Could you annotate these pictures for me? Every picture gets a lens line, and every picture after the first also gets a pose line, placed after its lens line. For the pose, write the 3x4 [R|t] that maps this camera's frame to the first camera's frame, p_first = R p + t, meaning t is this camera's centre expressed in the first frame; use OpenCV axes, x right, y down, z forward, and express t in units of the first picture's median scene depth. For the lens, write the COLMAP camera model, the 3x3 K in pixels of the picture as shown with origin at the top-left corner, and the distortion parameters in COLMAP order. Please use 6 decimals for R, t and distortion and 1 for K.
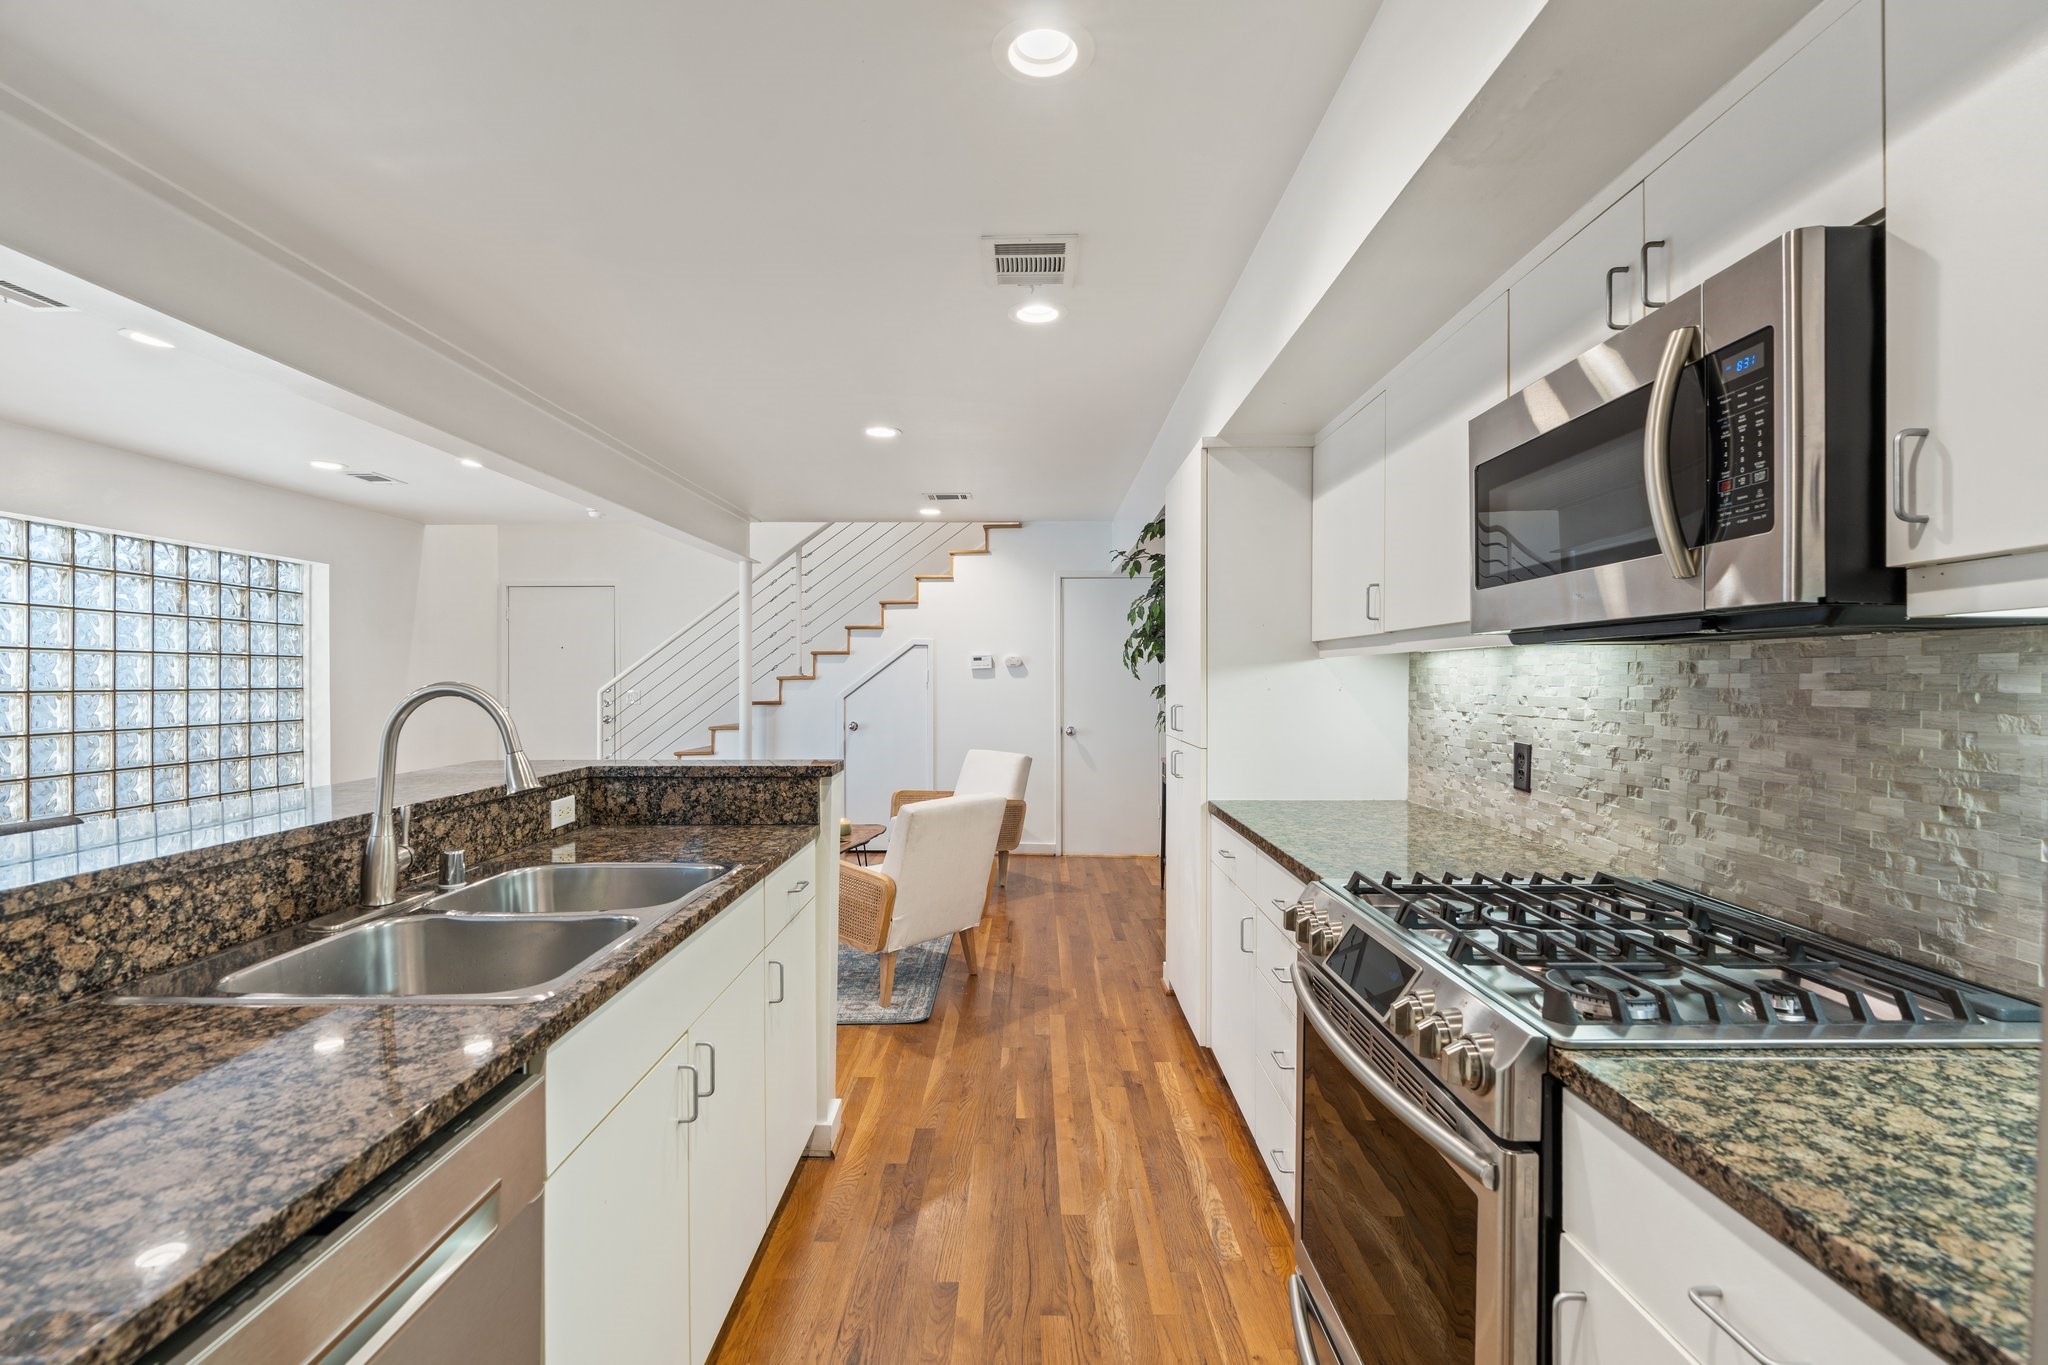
lens RADIAL K [[925.6, 0, 1004.2], [0, 925.6, 683.4], [0, 0, 1]] dist [-0.013015, 0.004110]
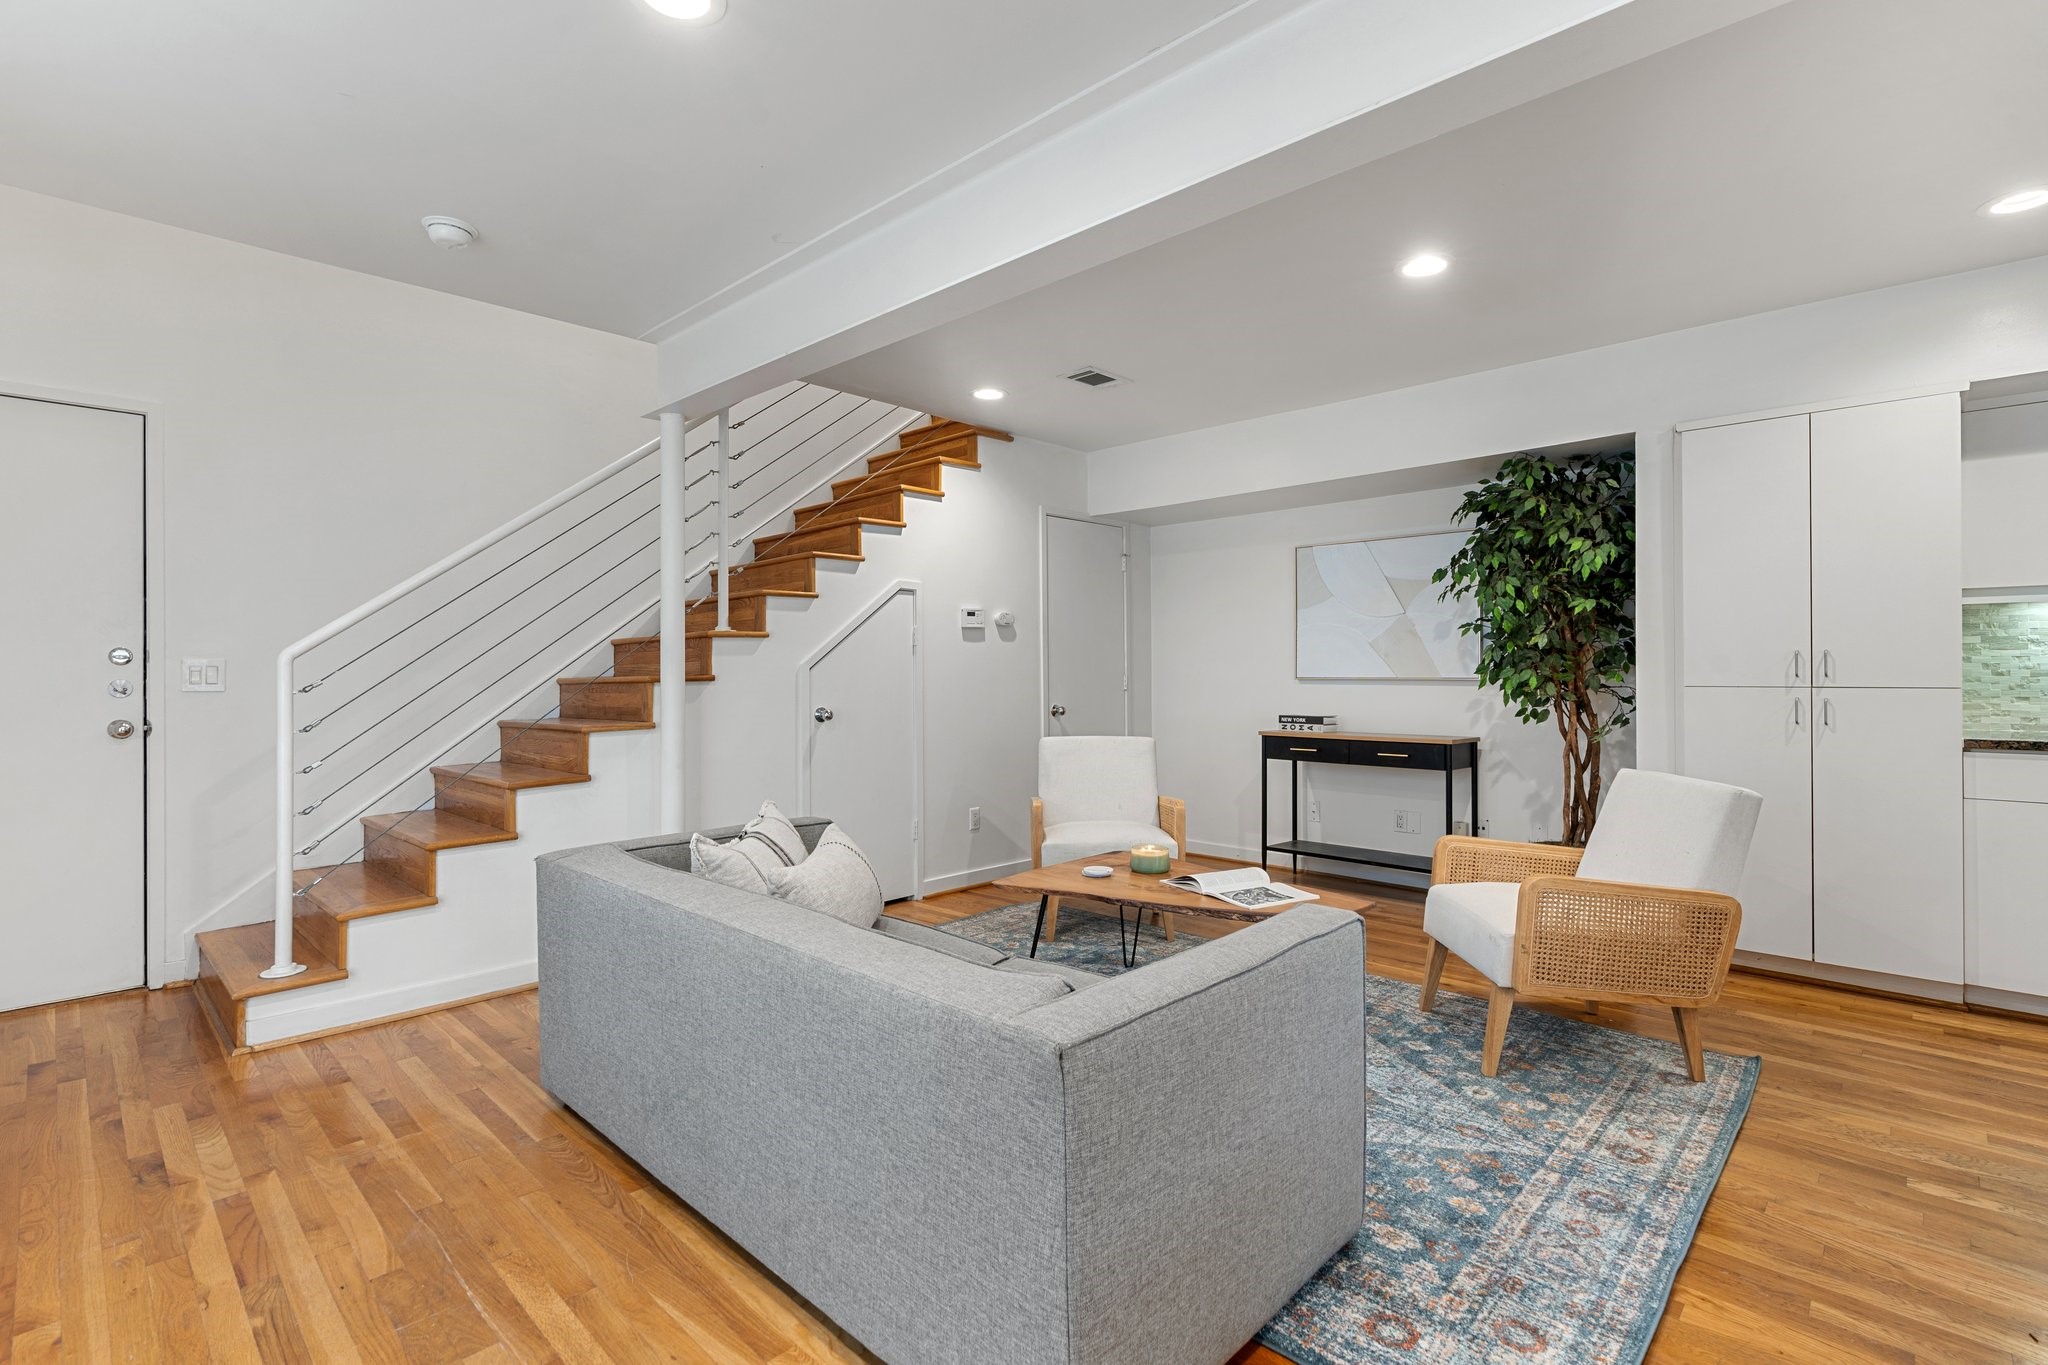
lens RADIAL K [[925.6, 0, 1024.5], [0, 925.6, 671.0], [0, 0, 1]] dist [-0.013015, 0.004110]
pose [[0.669190, -0.000895, 0.743091, -0.841671], [0.007497, 0.999957, -0.005546, 0.034379], [-0.743054, 0.009282, 0.669167, 0.751107]]
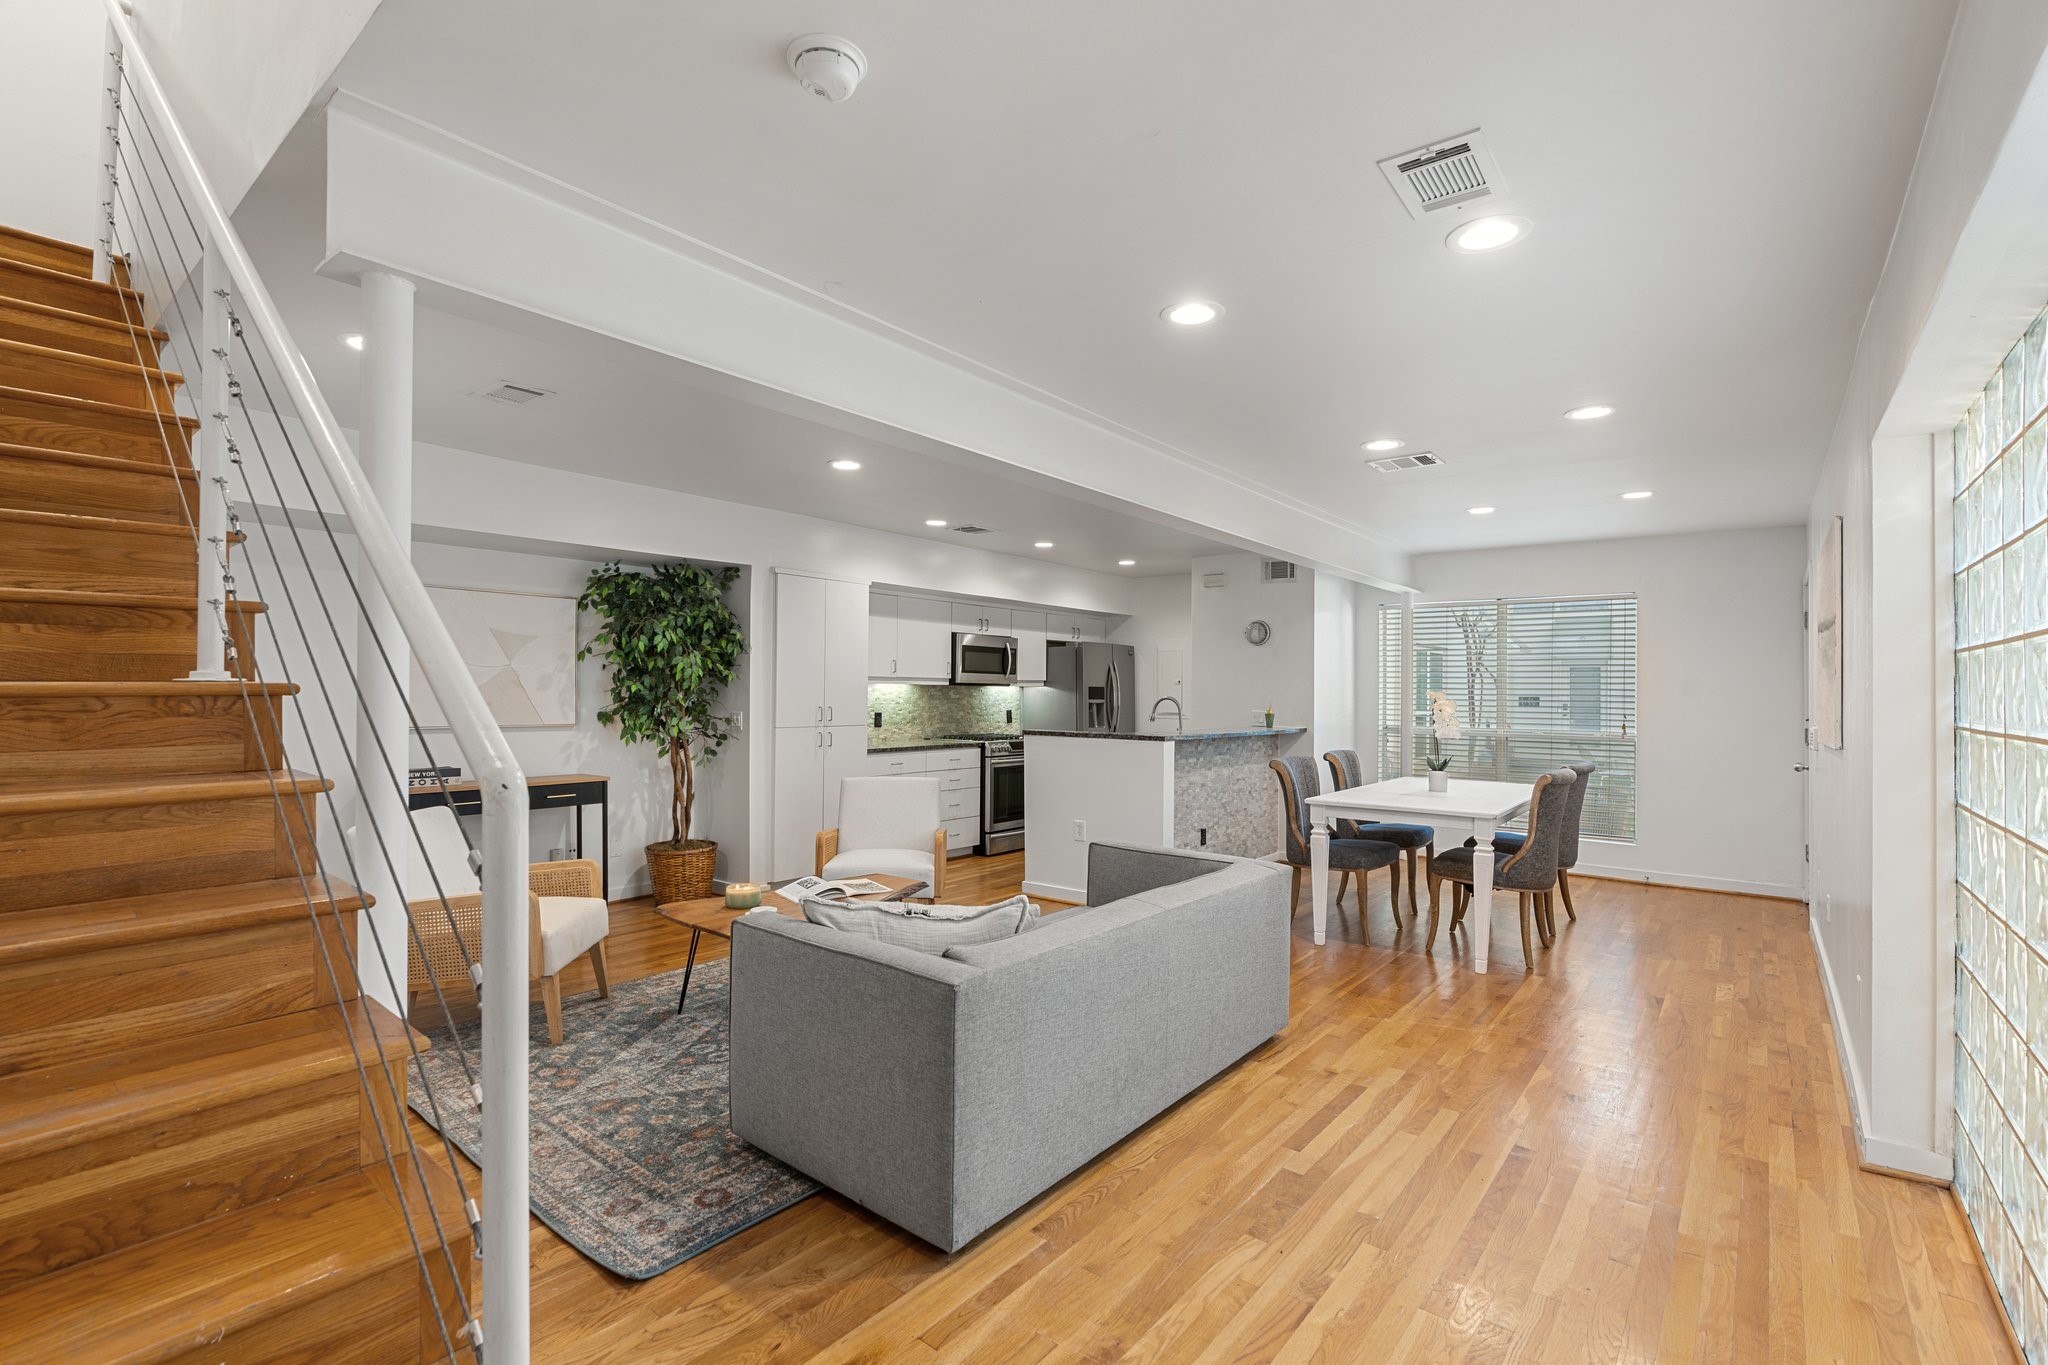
lens RADIAL K [[925.6, 0, 1012.8], [0, 925.6, 685.8], [0, 0, 1]] dist [-0.013015, 0.004110]
pose [[-0.792531, -0.003815, 0.609819, -0.936992], [-0.006971, 0.999972, -0.002805, -0.011834], [-0.609792, -0.006474, -0.792535, 1.716484]]
